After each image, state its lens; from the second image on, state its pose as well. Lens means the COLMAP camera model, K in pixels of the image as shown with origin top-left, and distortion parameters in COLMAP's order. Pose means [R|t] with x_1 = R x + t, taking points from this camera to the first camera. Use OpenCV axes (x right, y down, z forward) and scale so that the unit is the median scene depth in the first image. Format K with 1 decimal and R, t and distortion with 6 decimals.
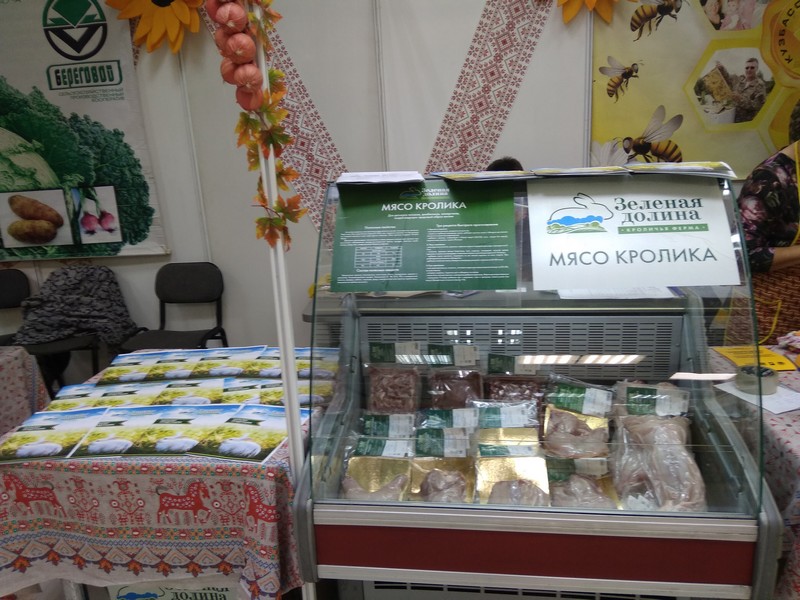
lens RADIAL K [[678.5, 0, 400.2], [0, 678.5, 300.9], [0, 0, 1]] dist [0.004975, -0.008333]
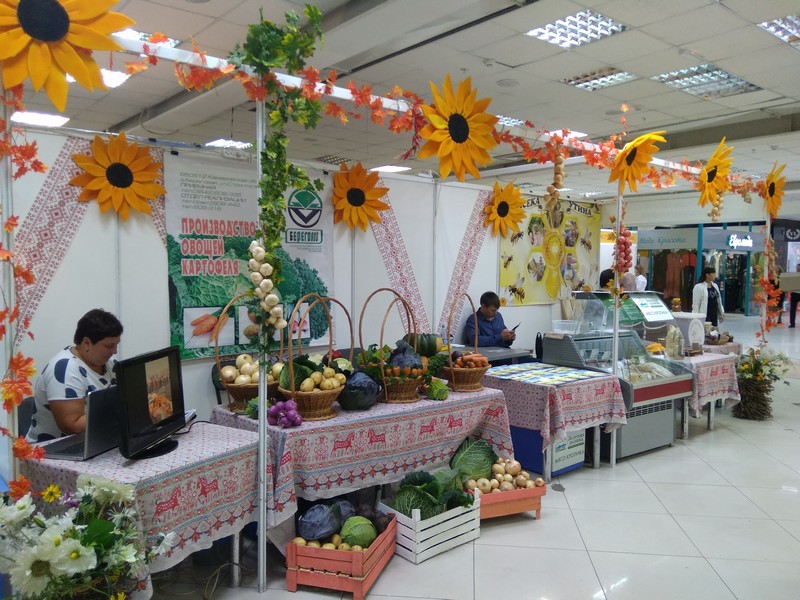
lens RADIAL K [[678.5, 0, 399.3], [0, 678.5, 301.5], [0, 0, 1]] dist [0.004975, -0.008333]
pose [[0.677006, 0.022344, 0.735638, -1.513861], [0.146139, 0.975555, -0.164122, 0.127007], [-0.721323, 0.218617, 0.657191, -0.217288]]
